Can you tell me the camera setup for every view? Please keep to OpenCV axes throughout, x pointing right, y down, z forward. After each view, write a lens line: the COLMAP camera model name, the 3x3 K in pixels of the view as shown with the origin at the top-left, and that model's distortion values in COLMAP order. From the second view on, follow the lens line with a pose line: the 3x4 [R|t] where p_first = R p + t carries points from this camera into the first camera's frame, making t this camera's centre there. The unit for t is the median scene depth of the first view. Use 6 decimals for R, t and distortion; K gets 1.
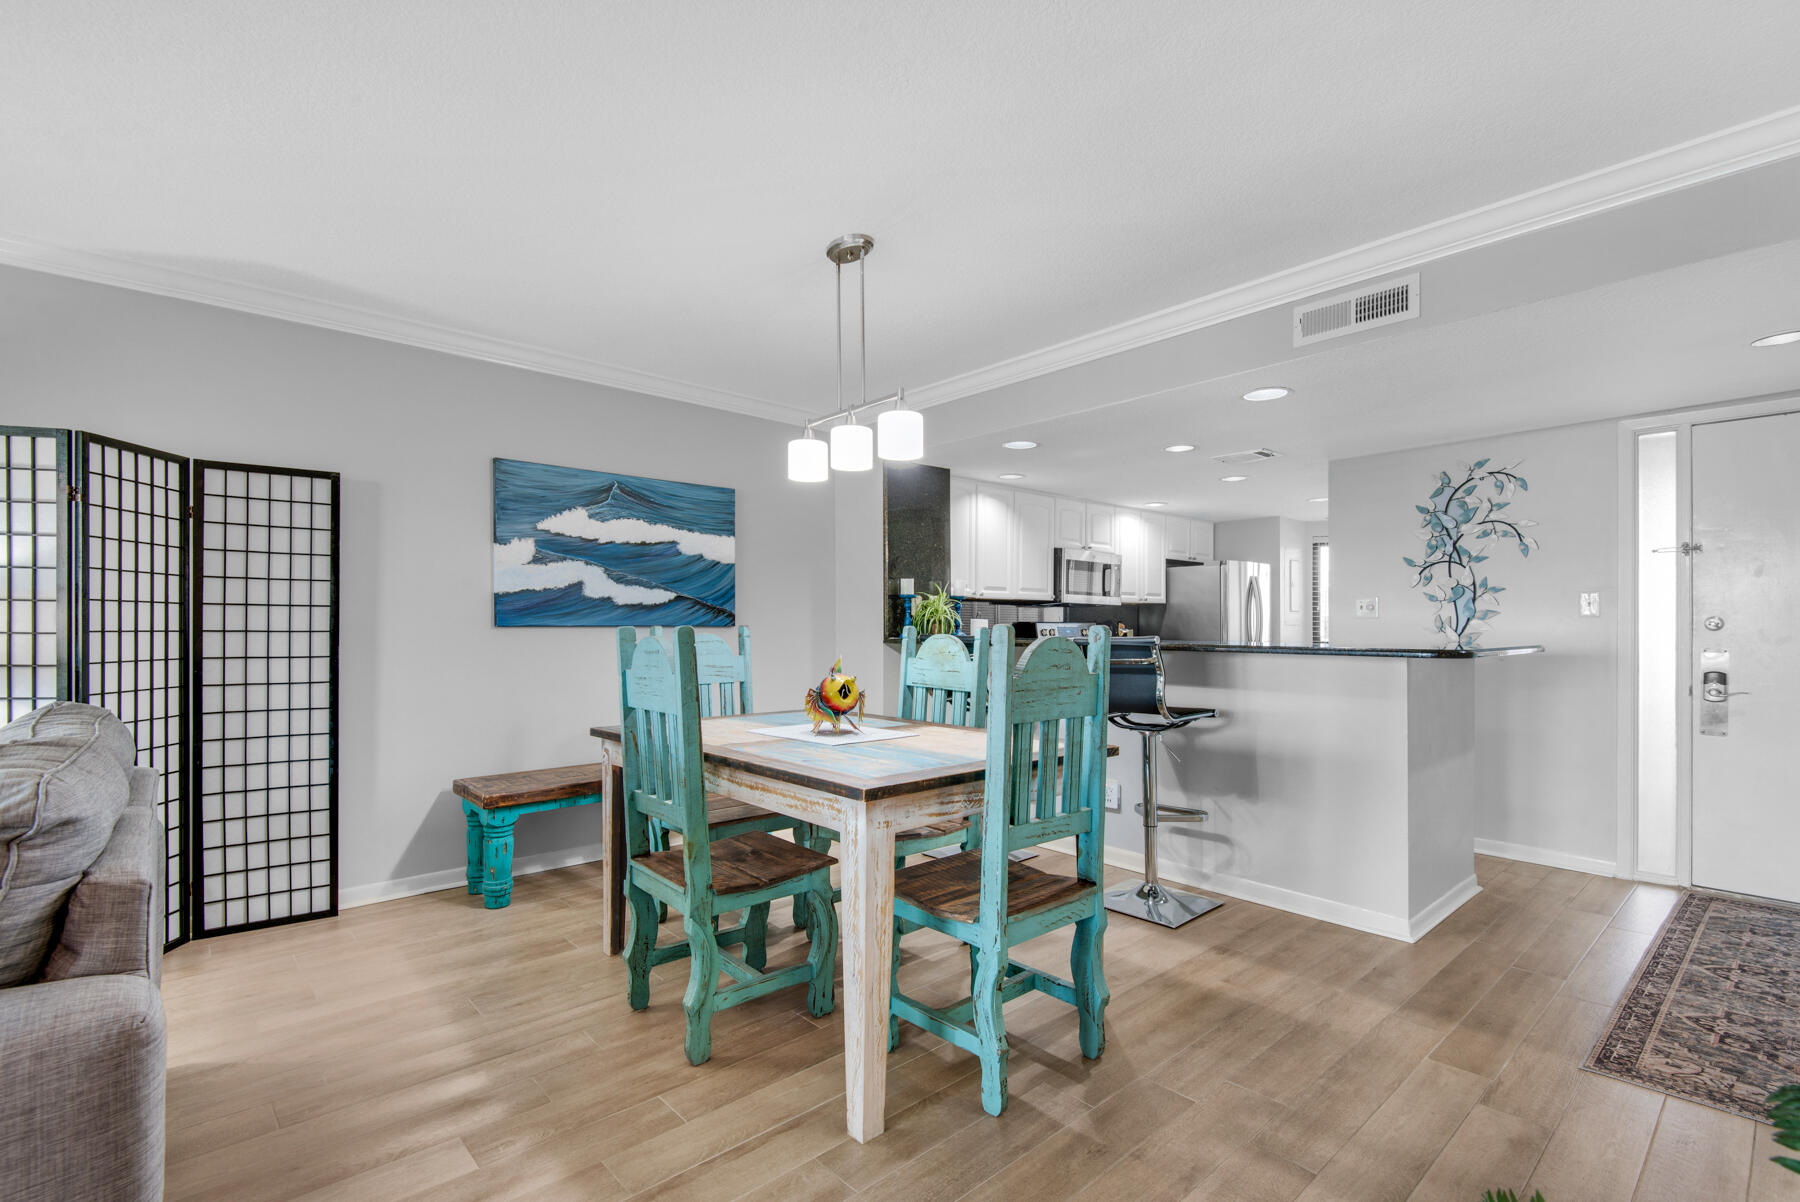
lens RADIAL K [[826.8, 0, 924.3], [0, 826.8, 617.2], [0, 0, 1]] dist [0.006760, -0.006099]
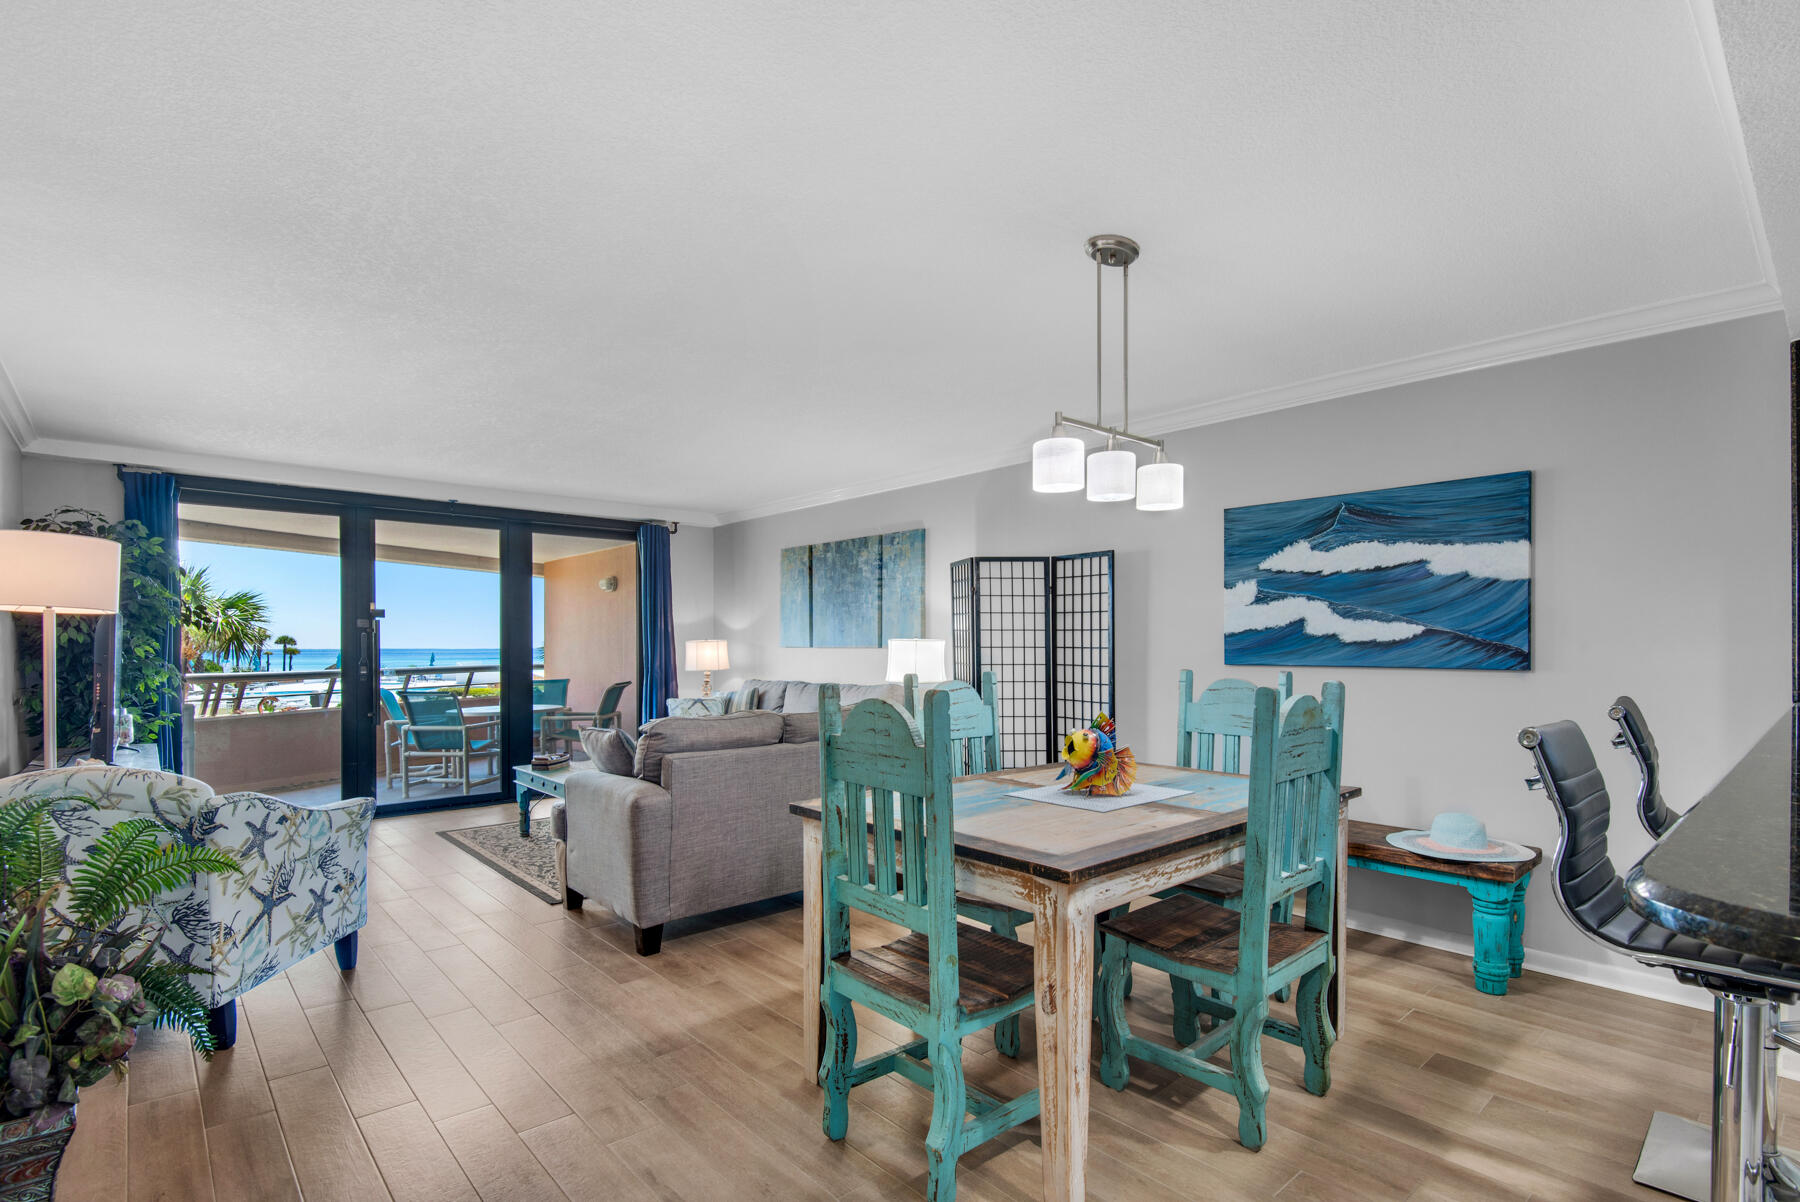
lens RADIAL K [[844.0, 0, 867.2], [0, 844.0, 648.2], [0, 0, 1]] dist [0.014010, -0.010051]
pose [[-0.048204, 0.003529, -0.998831, 0.600814], [0.013907, 0.999899, 0.002862, -0.019527], [0.998741, -0.013753, -0.048249, 0.569079]]
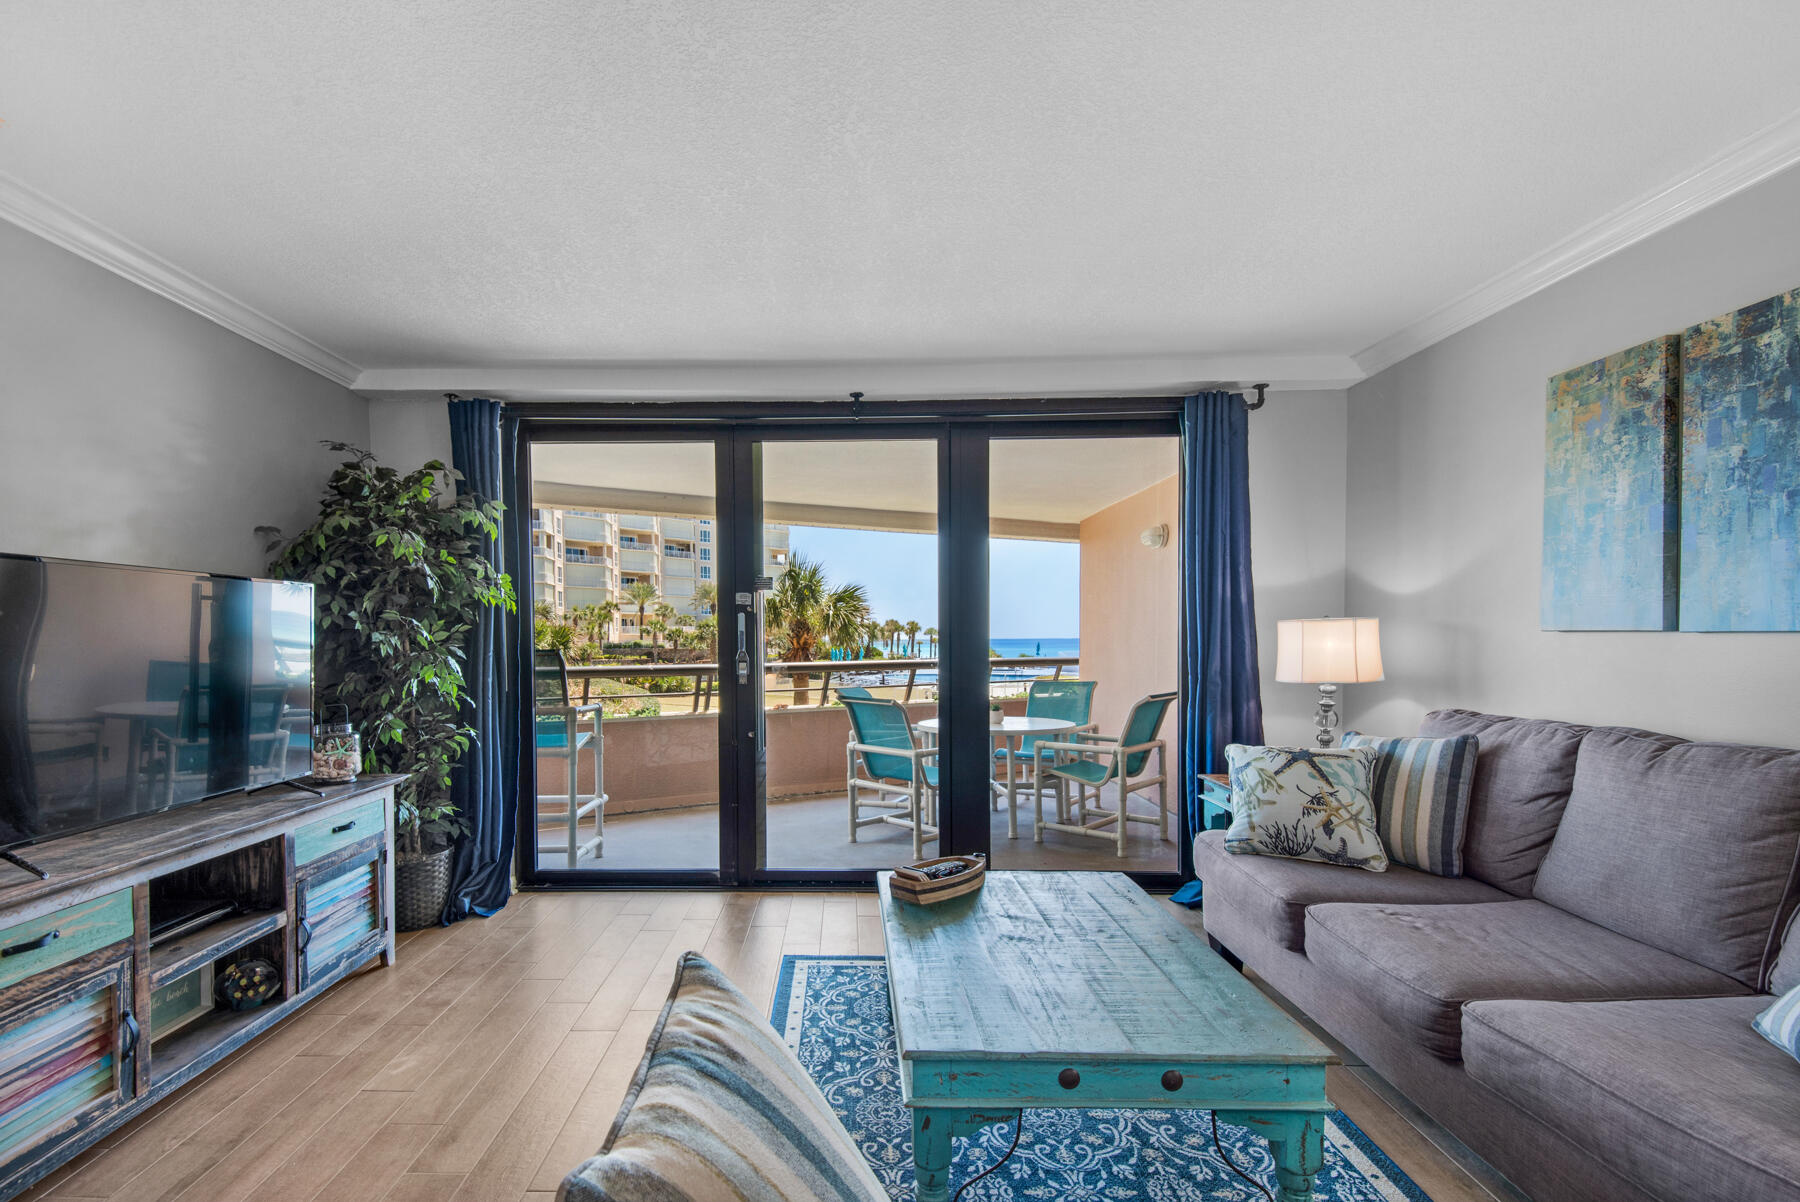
lens RADIAL K [[844.0, 0, 811.4], [0, 844.0, 661.4], [0, 0, 1]] dist [0.014010, -0.010051]
pose [[-0.711803, 0.024933, -0.701937, -0.295448], [0.014726, 0.999680, 0.020575, -0.017268], [0.702225, 0.004309, -0.711942, 0.362231]]
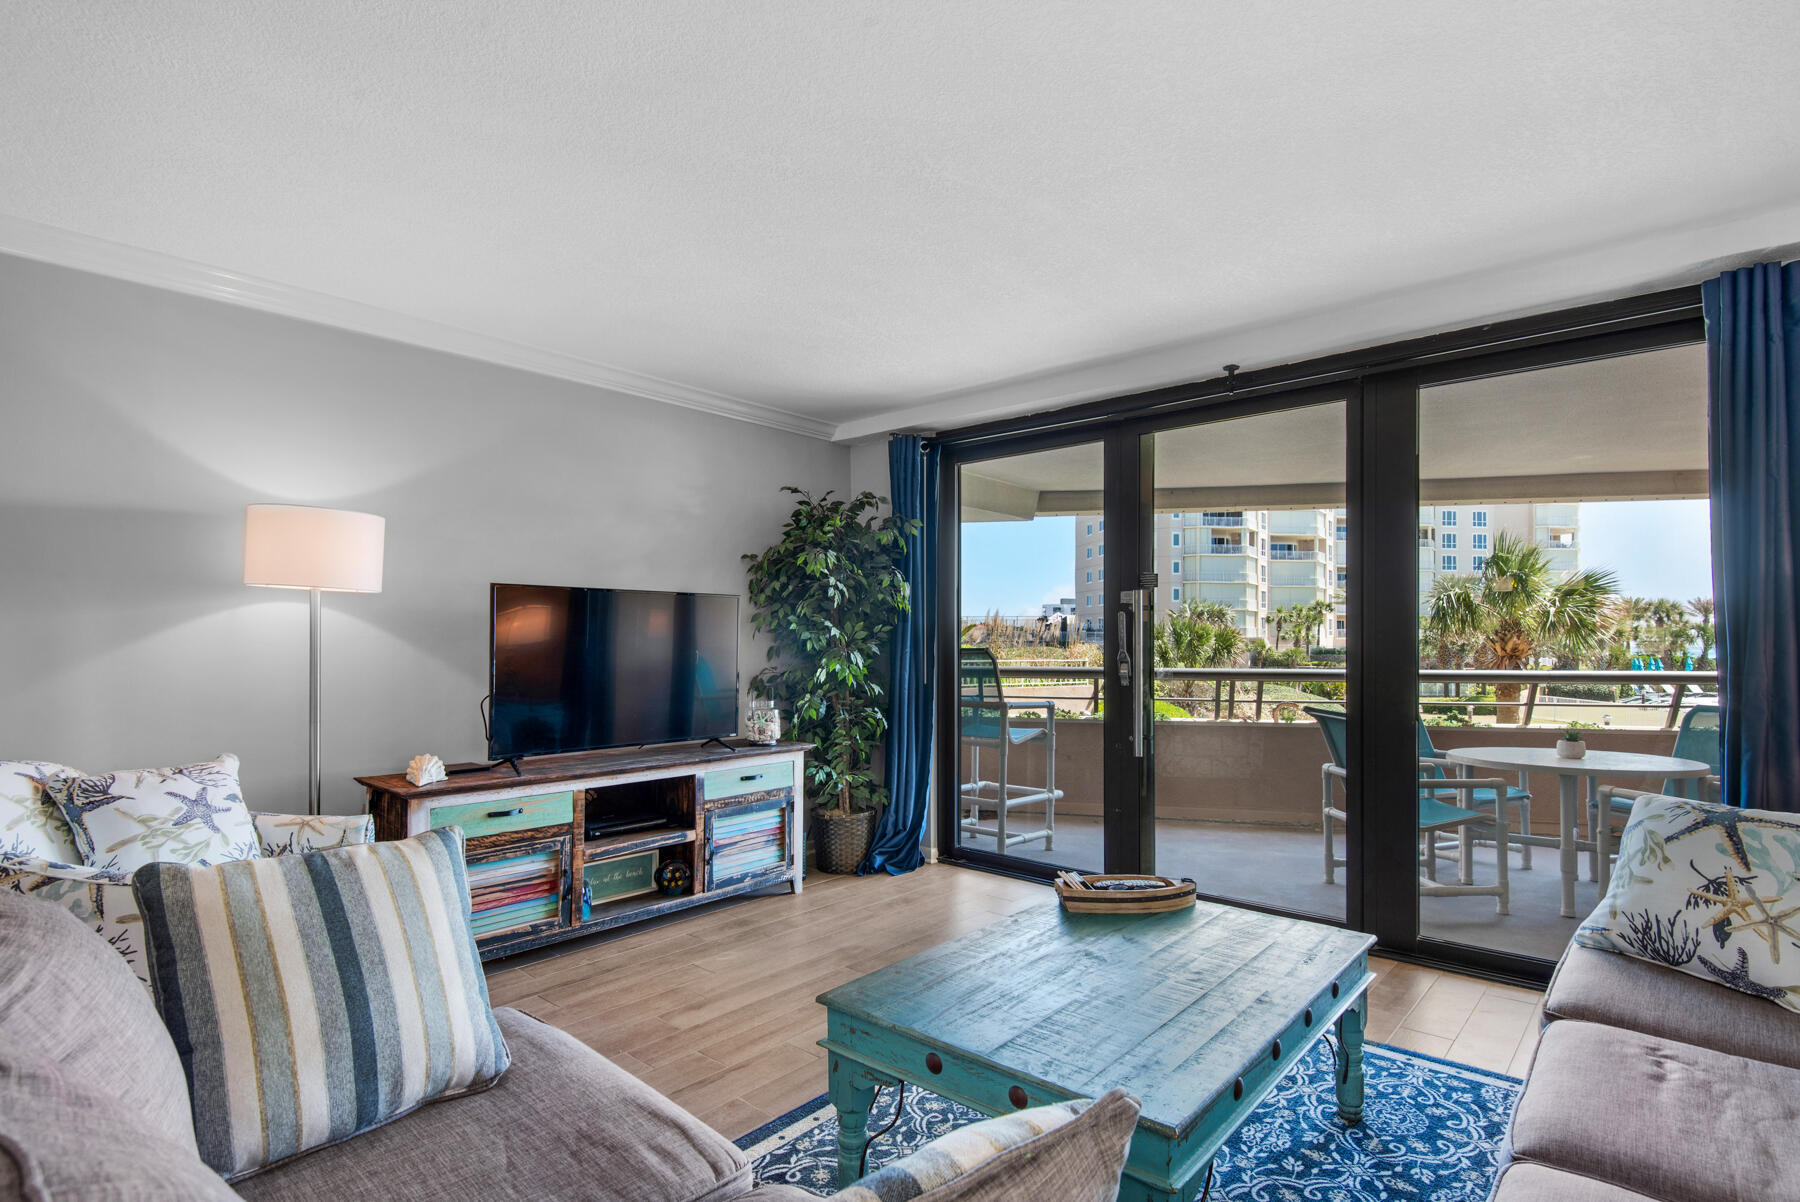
lens RADIAL K [[879.8, 0, 904.4], [0, 879.8, 646.5], [0, 0, 1]] dist [0.011470, -0.009263]
pose [[-0.994987, 0.000356, -0.100003, -0.620195], [0.001057, 0.999975, -0.006957, -0.007745], [0.099998, -0.007028, -0.994963, 0.601543]]
